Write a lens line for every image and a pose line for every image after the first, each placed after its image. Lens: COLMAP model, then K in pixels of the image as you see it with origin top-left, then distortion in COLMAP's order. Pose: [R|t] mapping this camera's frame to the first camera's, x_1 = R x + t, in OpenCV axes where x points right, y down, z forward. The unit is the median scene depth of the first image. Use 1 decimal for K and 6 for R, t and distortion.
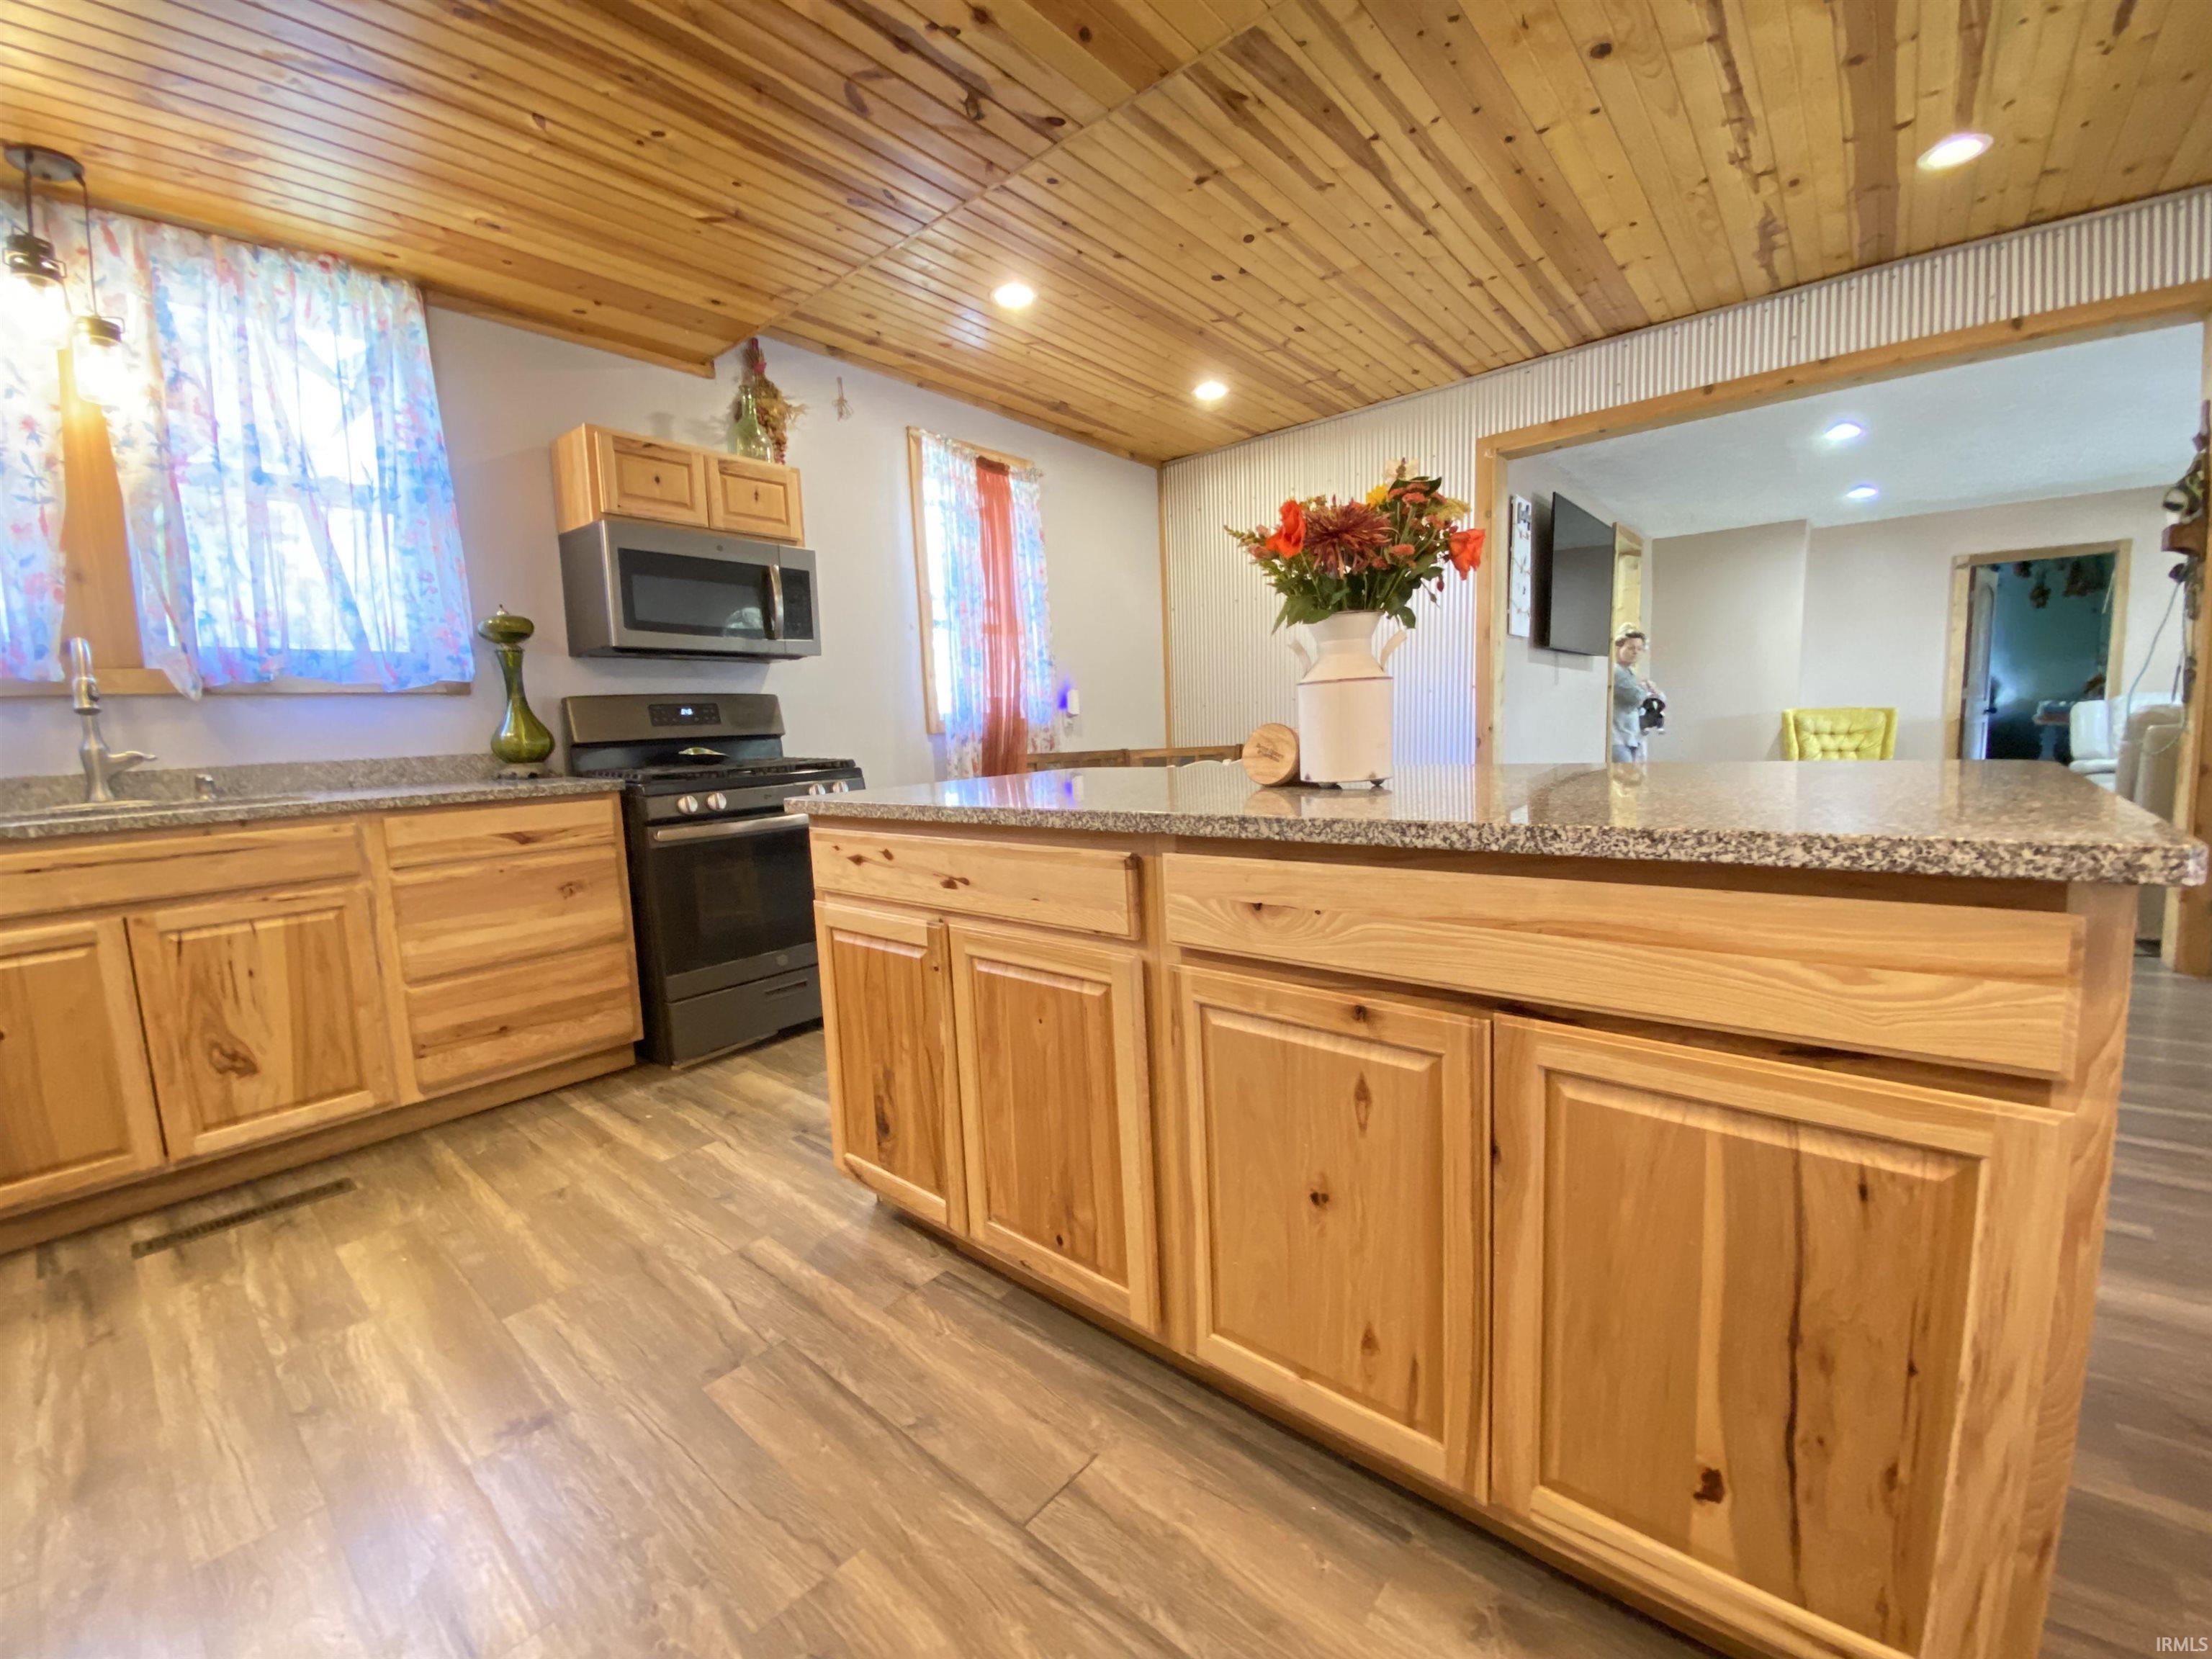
lens RADIAL K [[890.4, 0, 1110.8], [0, 890.4, 833.9], [0, 0, 1]] dist [0.011027, -0.016573]
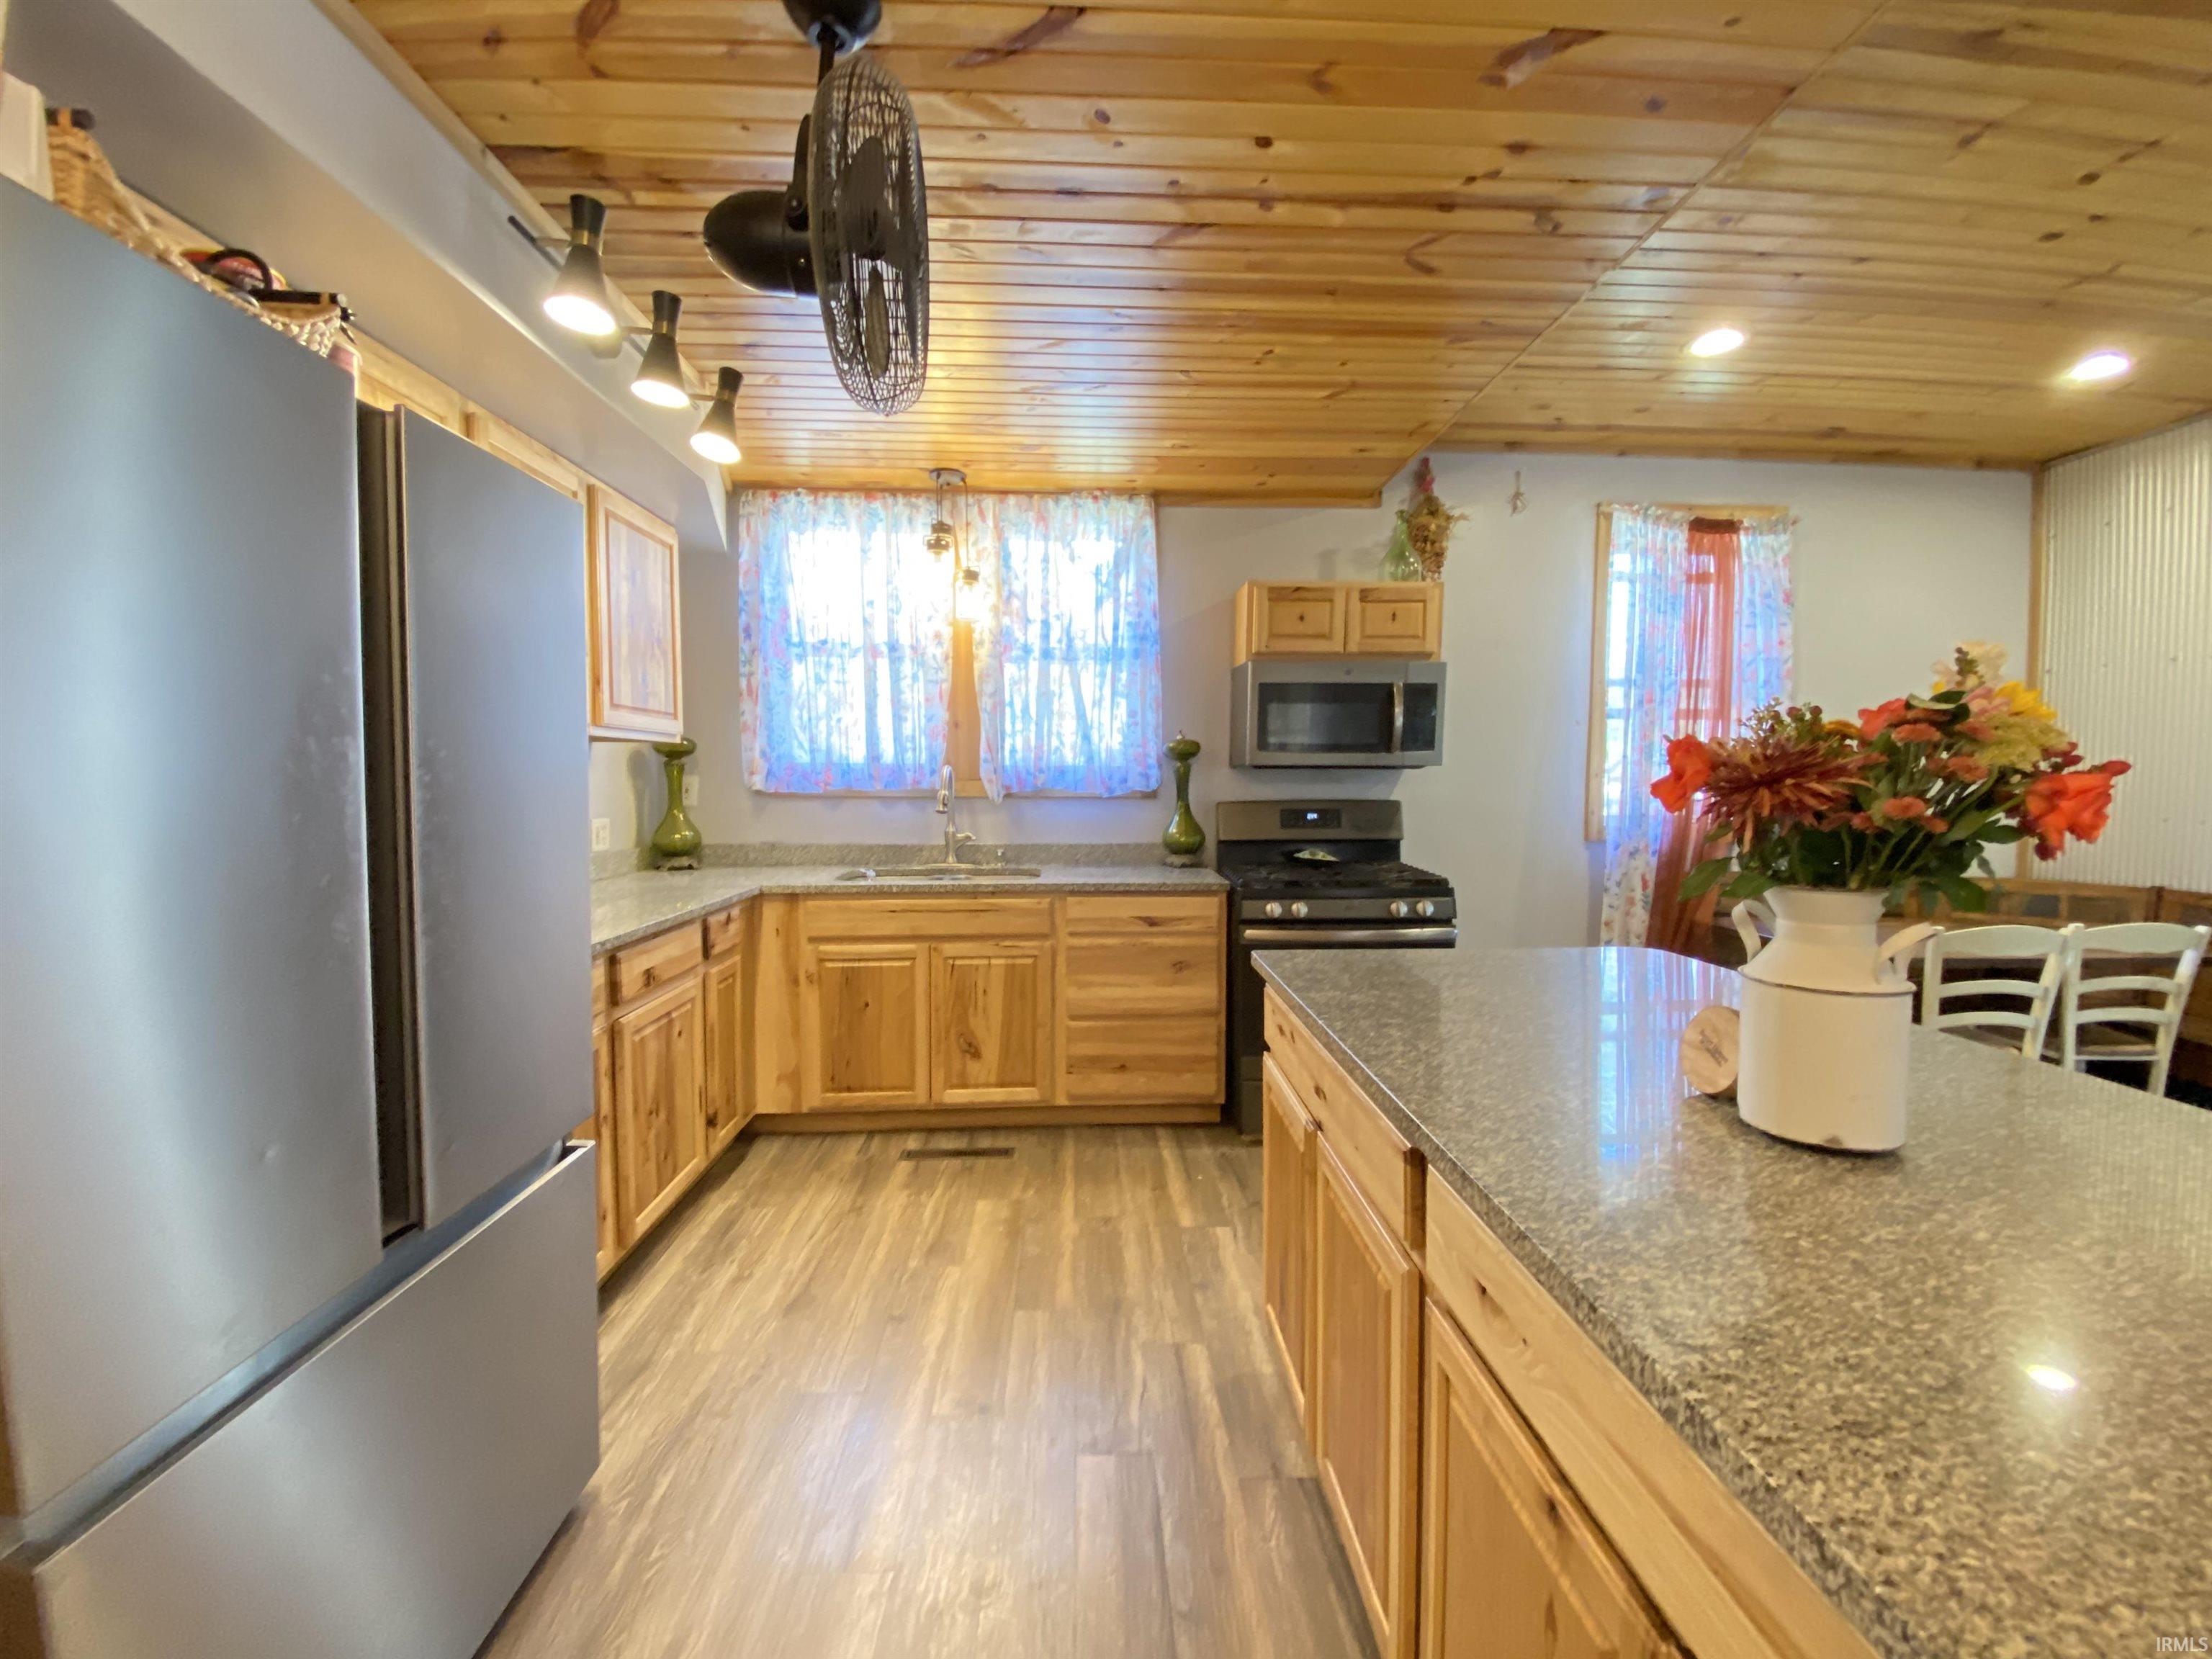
lens RADIAL K [[888.4, 0, 1114.8], [0, 888.4, 825.0], [0, 0, 1]] dist [0.045411, -0.025514]
pose [[0.677464, 0.078895, -0.731313, 0.238627], [-0.117183, 0.993109, -0.001416, -0.132704], [0.726162, 0.086657, 0.682041, 0.088818]]
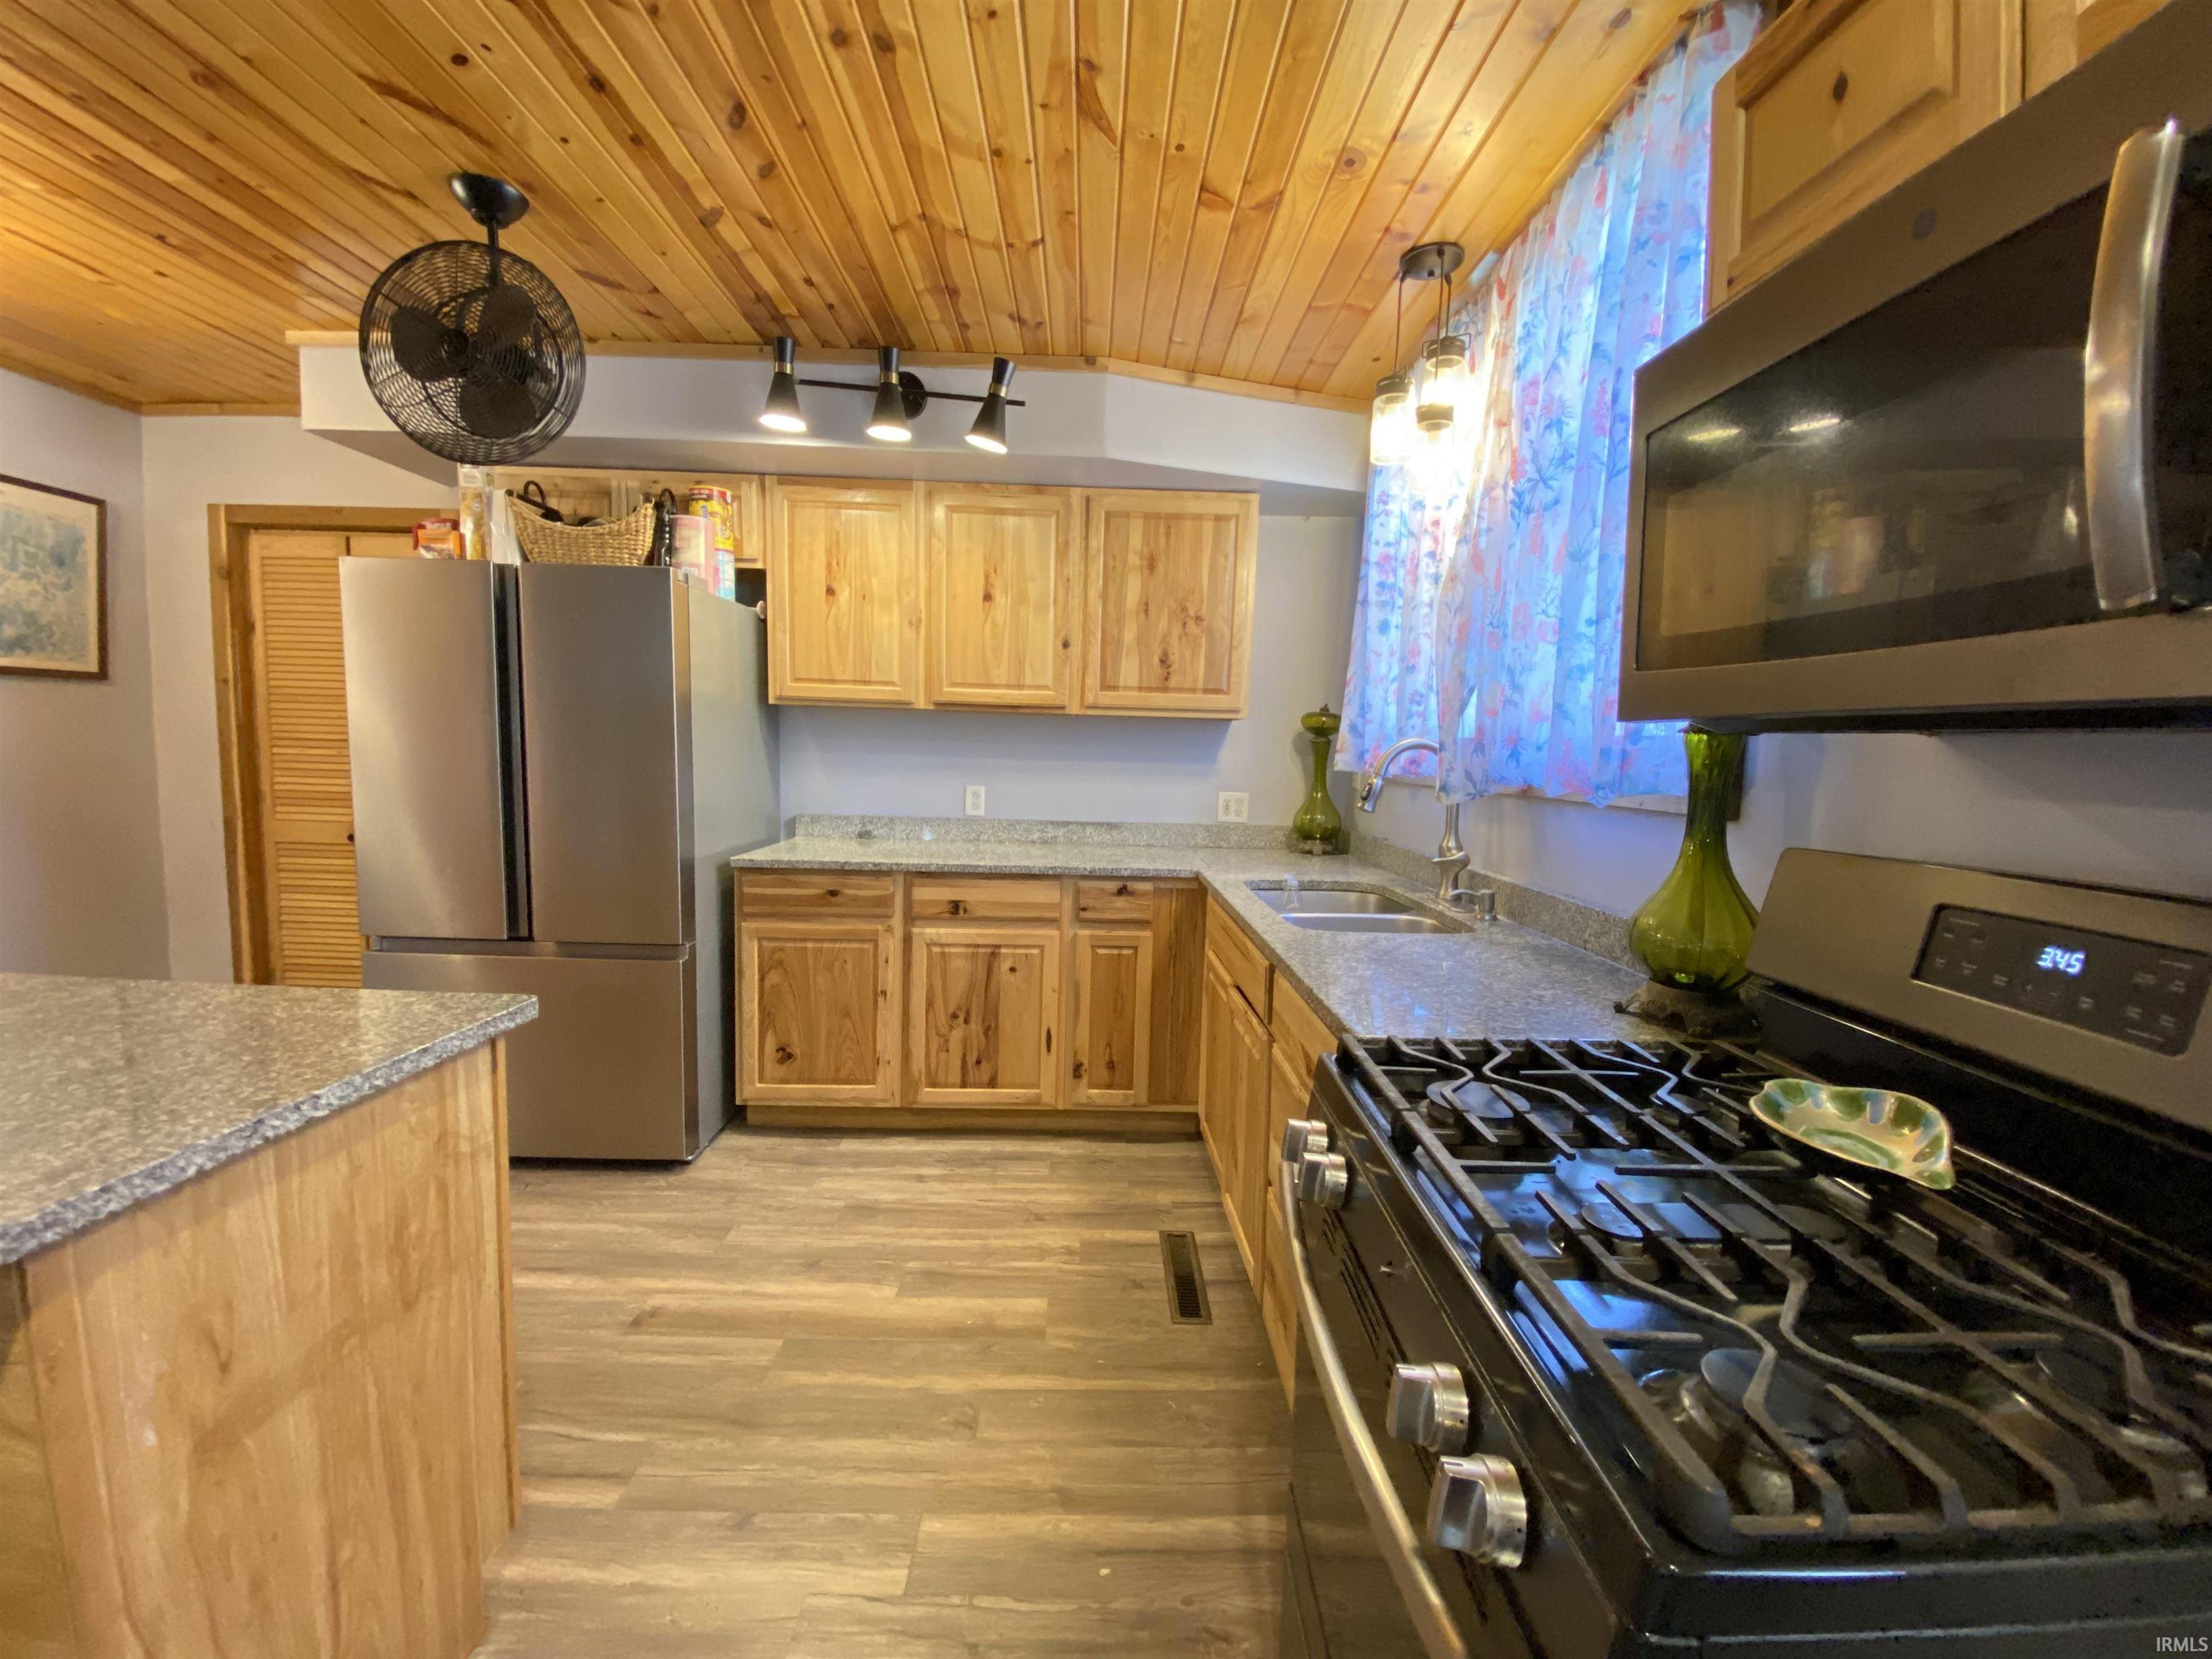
lens RADIAL K [[888.8, 0, 1102.3], [0, 888.8, 831.5], [0, 0, 1]] dist [0.041736, -0.031747]
pose [[-0.754471, 0.080611, -0.651365, -0.190768], [-0.075482, 0.975187, 0.208117, -0.277615], [0.651979, 0.206185, -0.729665, 1.399164]]
